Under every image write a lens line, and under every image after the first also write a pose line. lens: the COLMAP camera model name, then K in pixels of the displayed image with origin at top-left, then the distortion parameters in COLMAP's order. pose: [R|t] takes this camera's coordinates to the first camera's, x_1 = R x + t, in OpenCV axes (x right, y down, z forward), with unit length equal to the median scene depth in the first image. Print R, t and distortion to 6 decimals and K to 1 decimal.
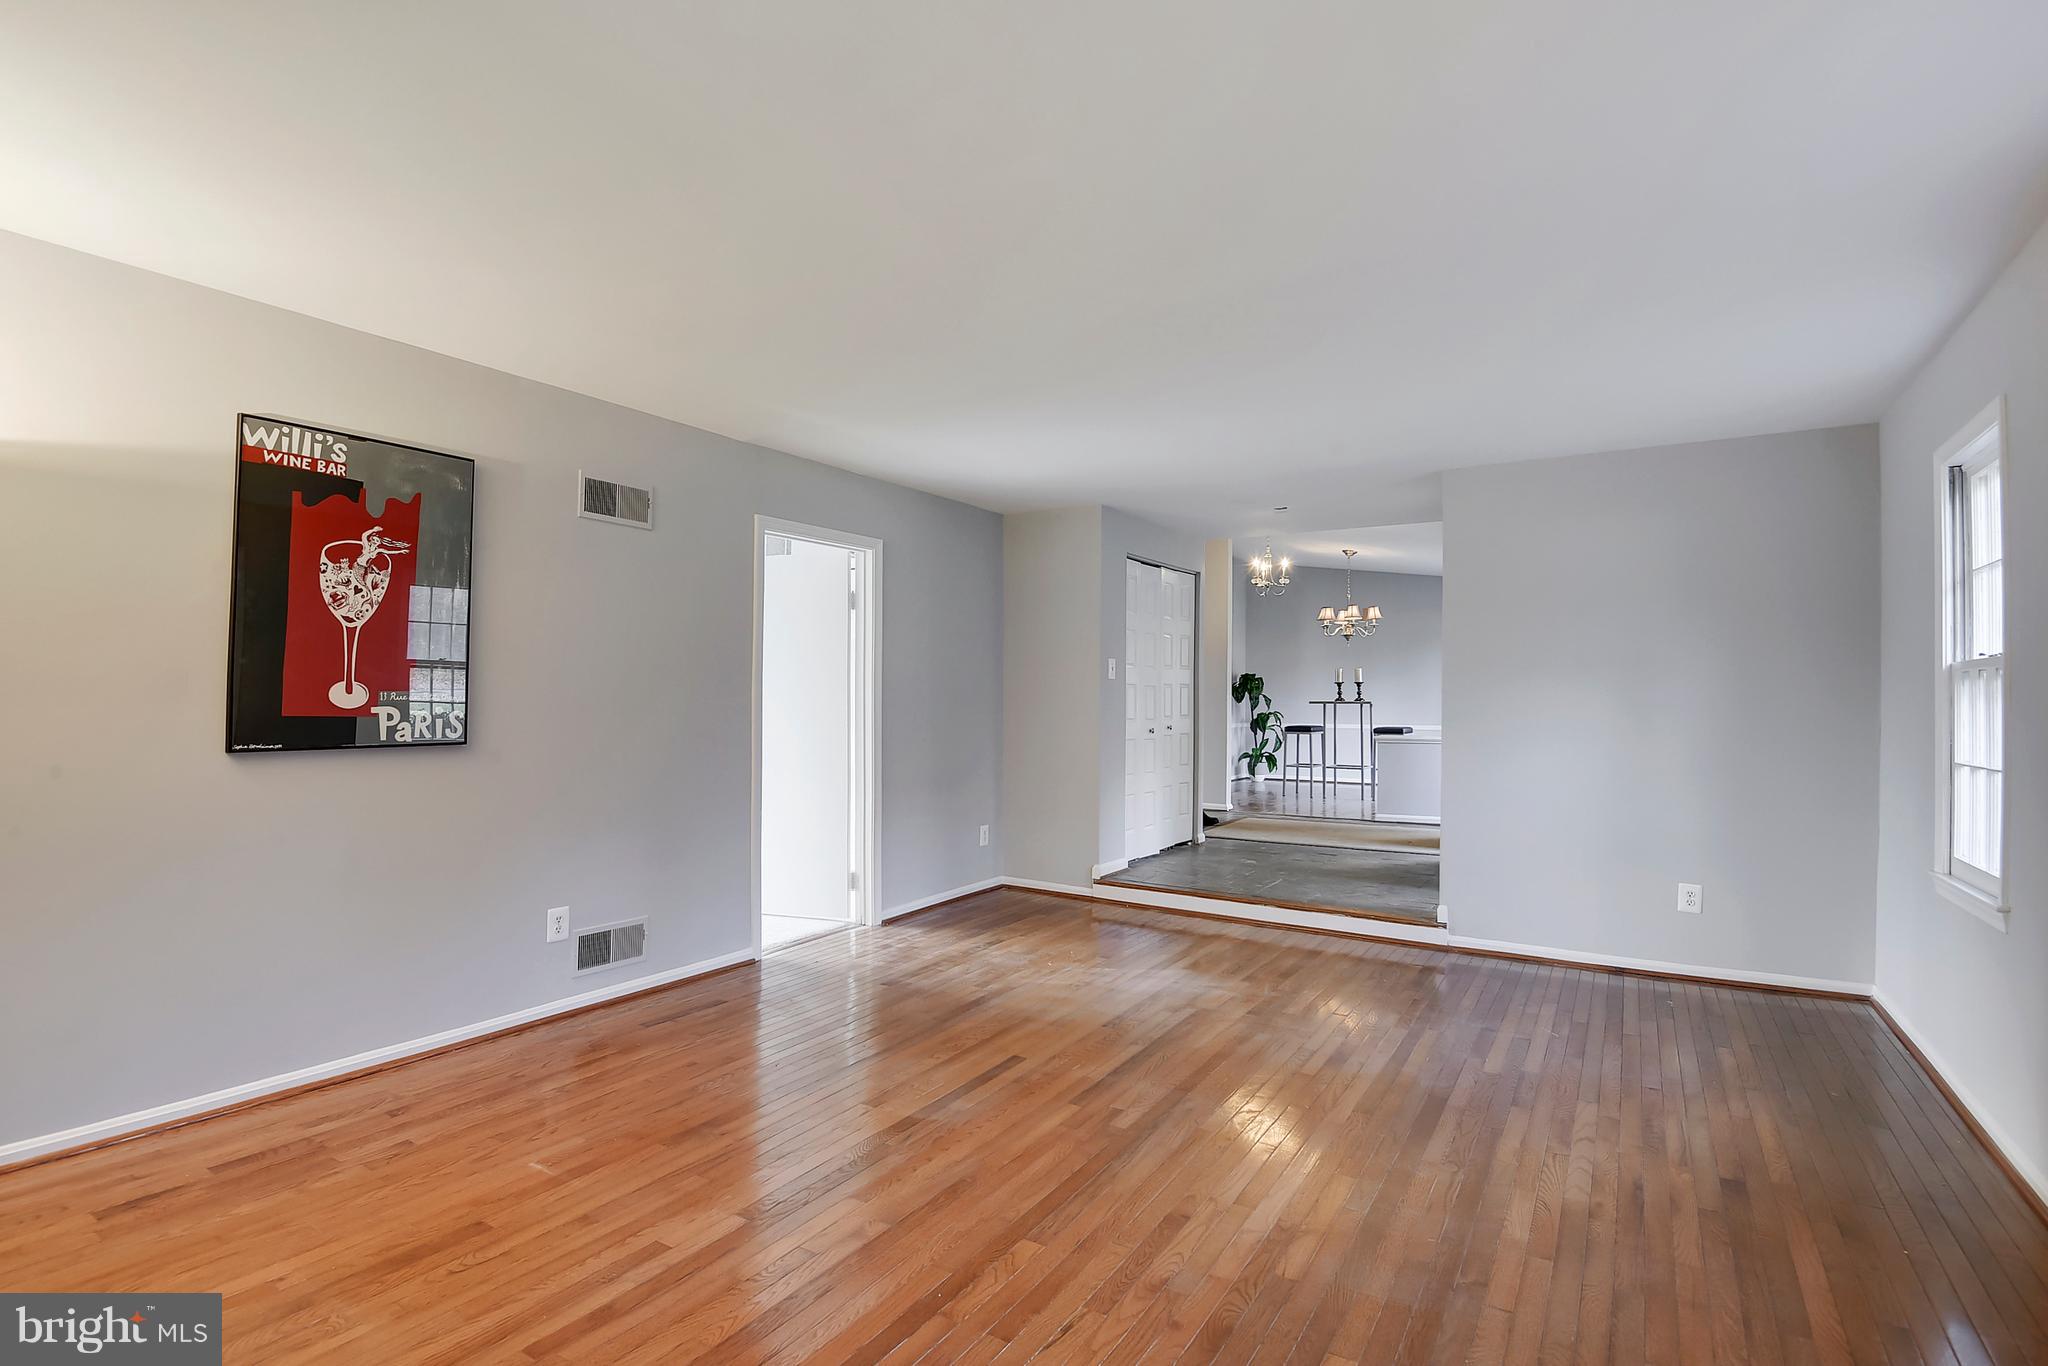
lens RADIAL K [[972.9, 0, 1016.7], [0, 972.9, 697.3], [0, 0, 1]] dist [-0.027577, -0.000268]
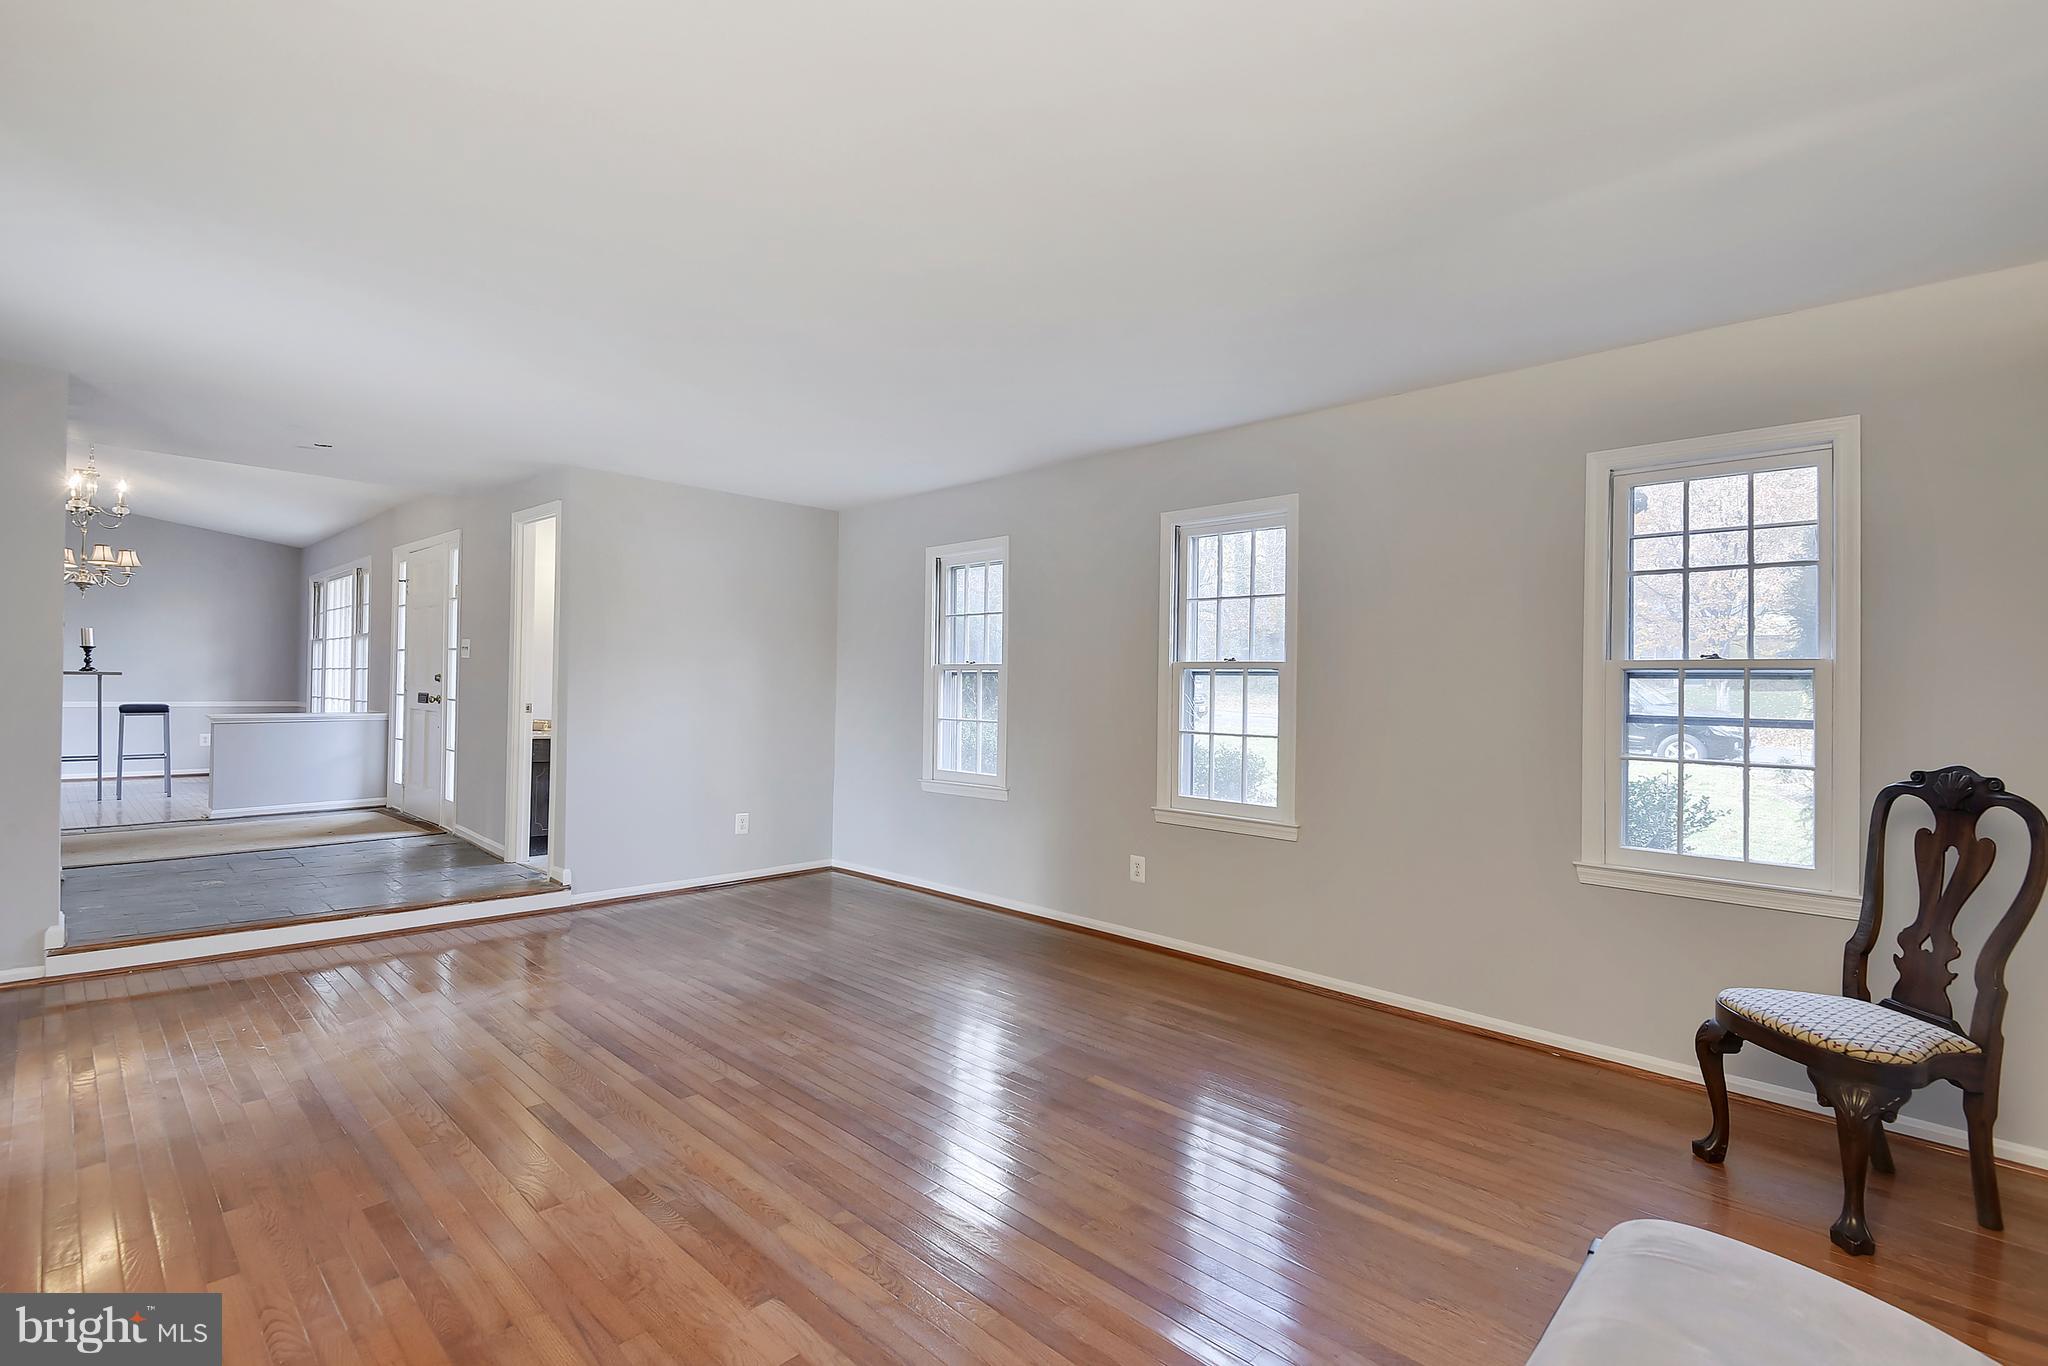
lens RADIAL K [[951.2, 0, 1020.0], [0, 951.2, 706.1], [0, 0, 1]] dist [-0.001788, -0.000245]
pose [[0.203142, -0.023284, 0.978872, -0.570291], [-0.018833, 0.999439, 0.027681, -0.006946], [-0.978968, -0.024058, 0.202590, 0.339198]]
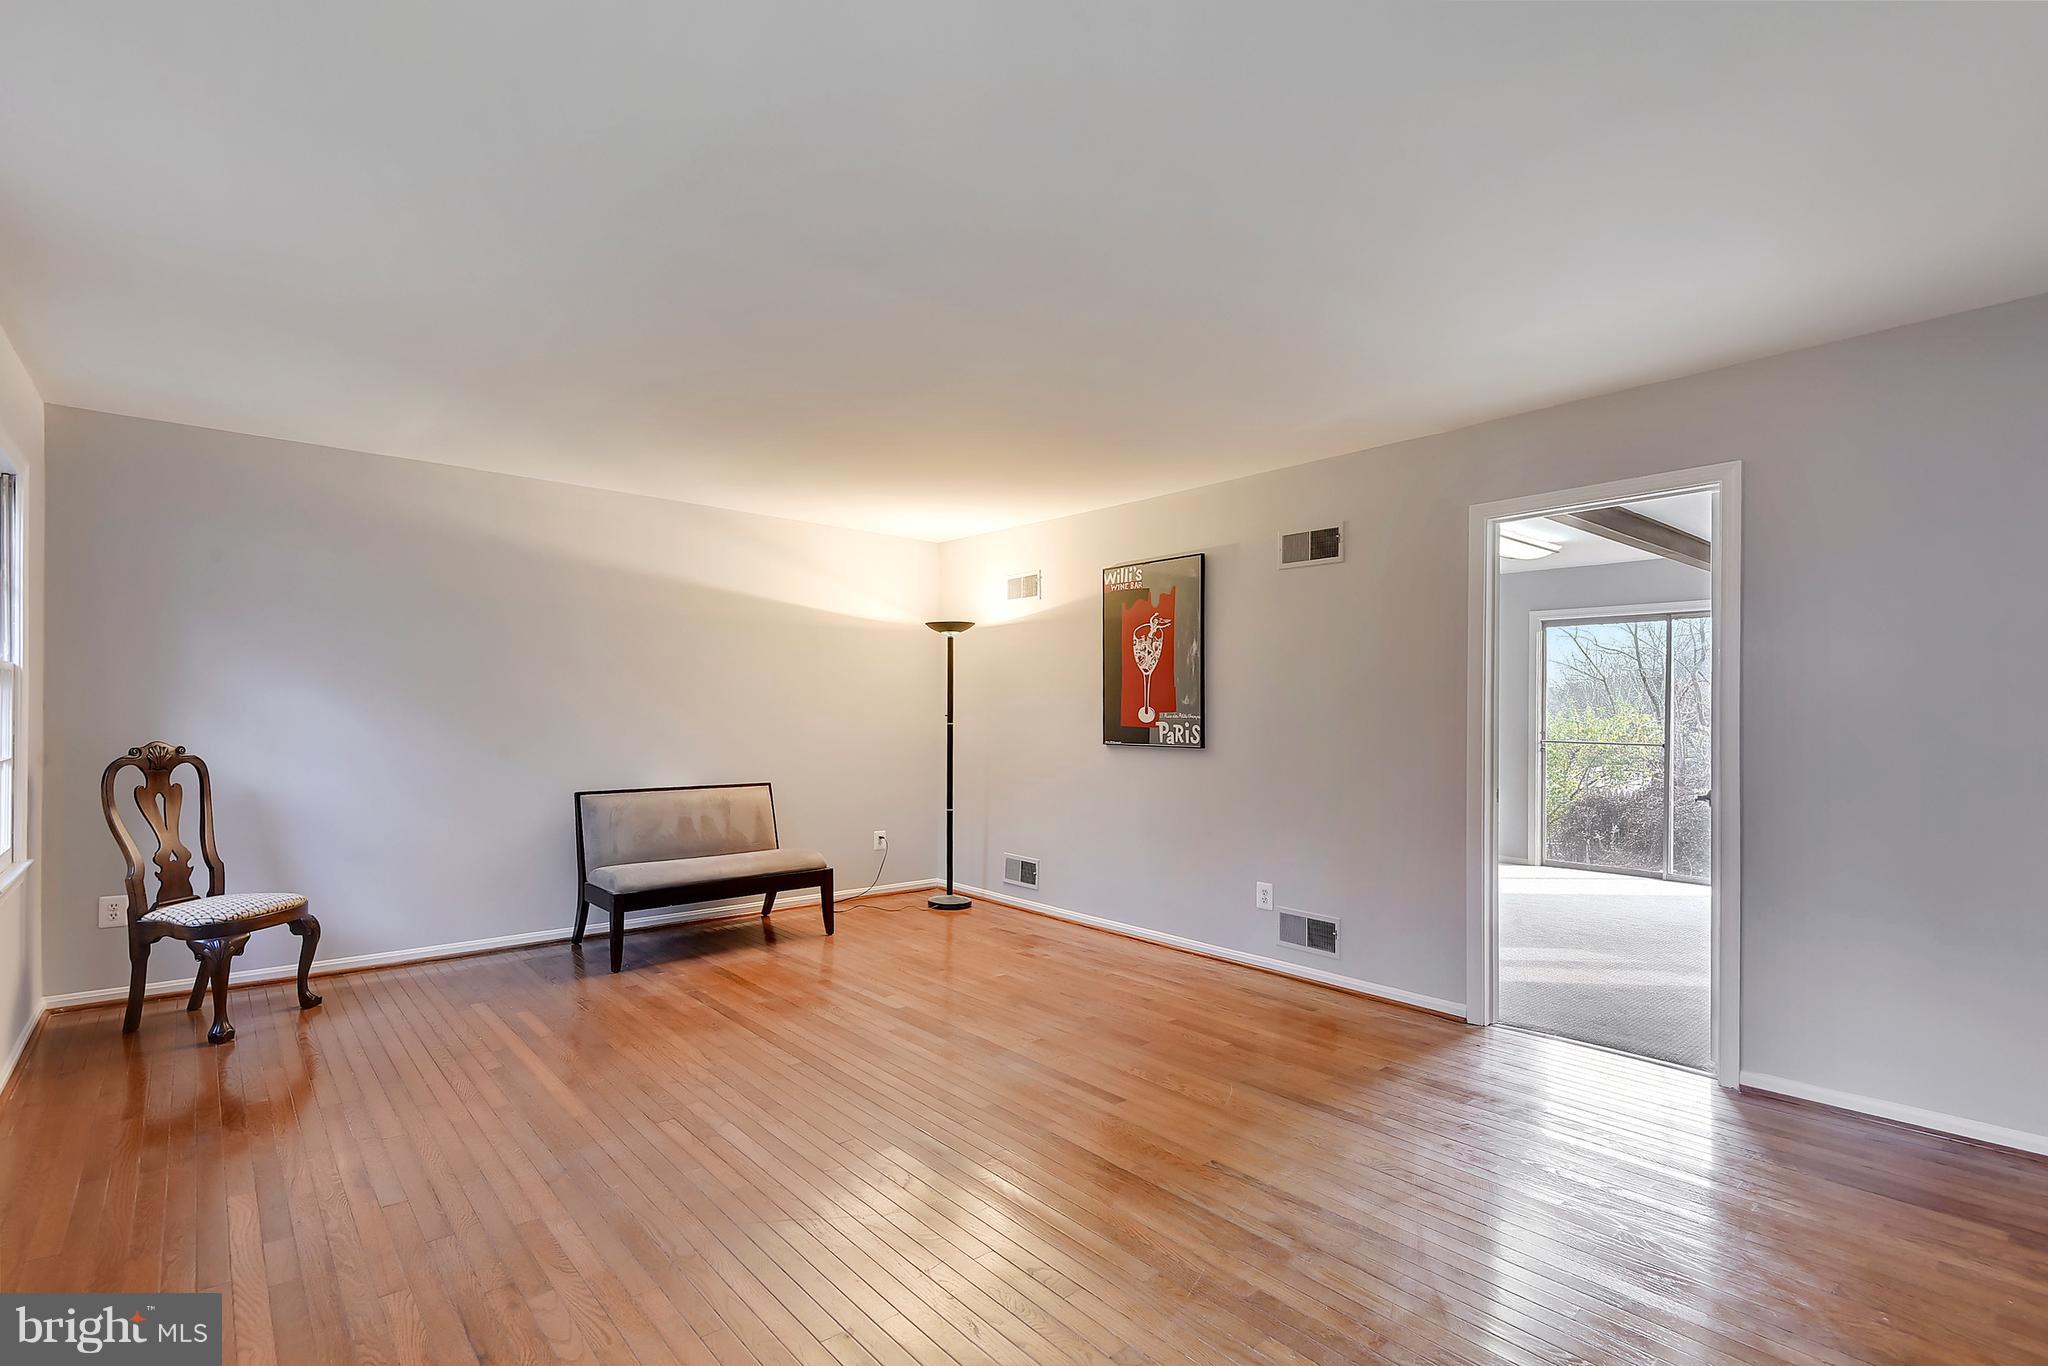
lens RADIAL K [[951.2, 0, 1020.0], [0, 951.2, 706.1], [0, 0, 1]] dist [-0.001788, -0.000245]
pose [[-0.290402, -0.015997, -0.956771, 0.720188], [-0.009590, 0.999859, -0.013807, 0.005886], [0.956857, 0.005166, -0.290515, 0.931737]]
